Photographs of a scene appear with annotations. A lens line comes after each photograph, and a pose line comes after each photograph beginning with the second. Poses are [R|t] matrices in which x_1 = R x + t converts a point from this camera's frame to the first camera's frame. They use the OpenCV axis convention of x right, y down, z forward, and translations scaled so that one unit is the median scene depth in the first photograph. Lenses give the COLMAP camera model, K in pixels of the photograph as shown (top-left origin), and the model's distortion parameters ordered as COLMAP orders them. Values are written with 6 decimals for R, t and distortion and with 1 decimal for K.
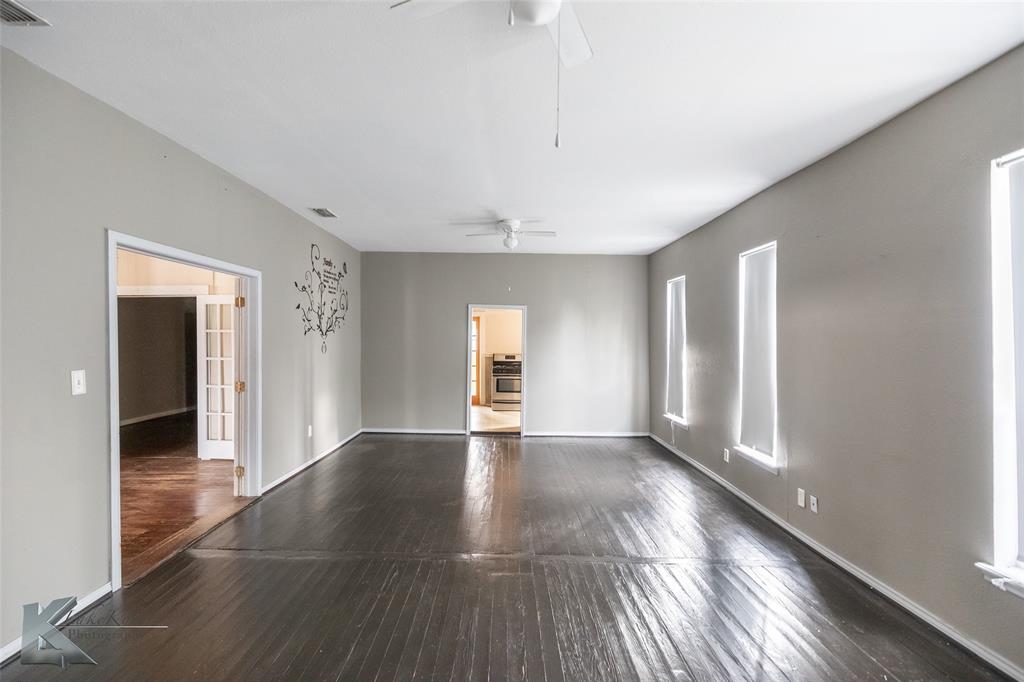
lens RADIAL K [[469.3, 0, 512.2], [0, 469.3, 343.4], [0, 0, 1]] dist [0.001268, -0.000069]
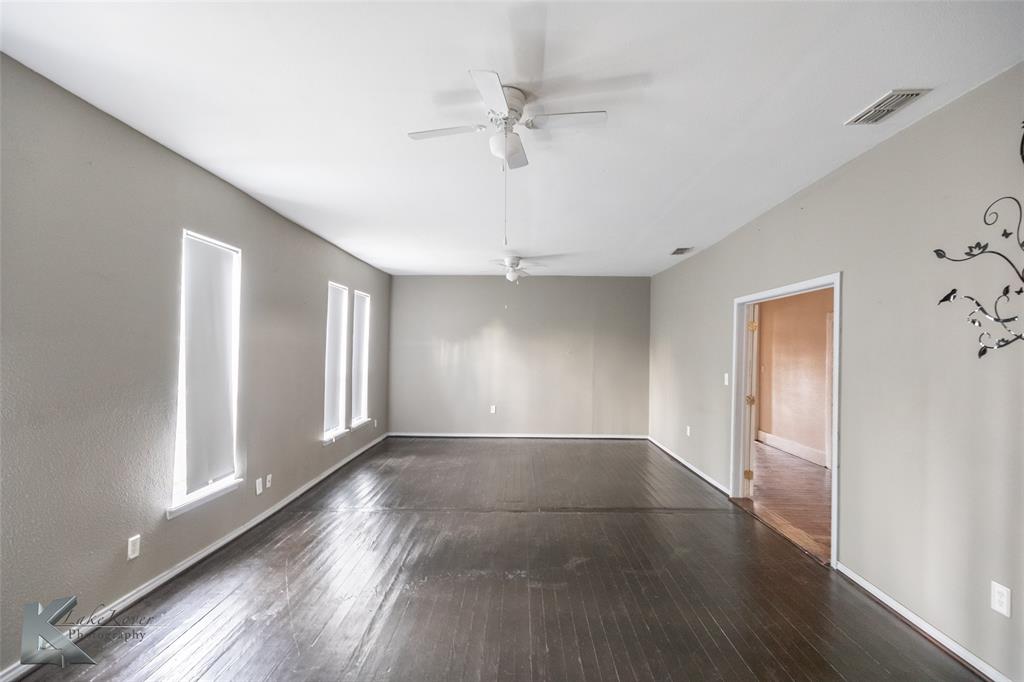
lens RADIAL K [[469.3, 0, 515.0], [0, 469.3, 340.7], [0, 0, 1]] dist [0.001268, -0.000069]
pose [[-0.999299, -0.019510, 0.031958, -0.042186], [-0.020038, 0.999666, -0.016310, -0.022913], [-0.031629, -0.016939, -0.999356, 1.859630]]
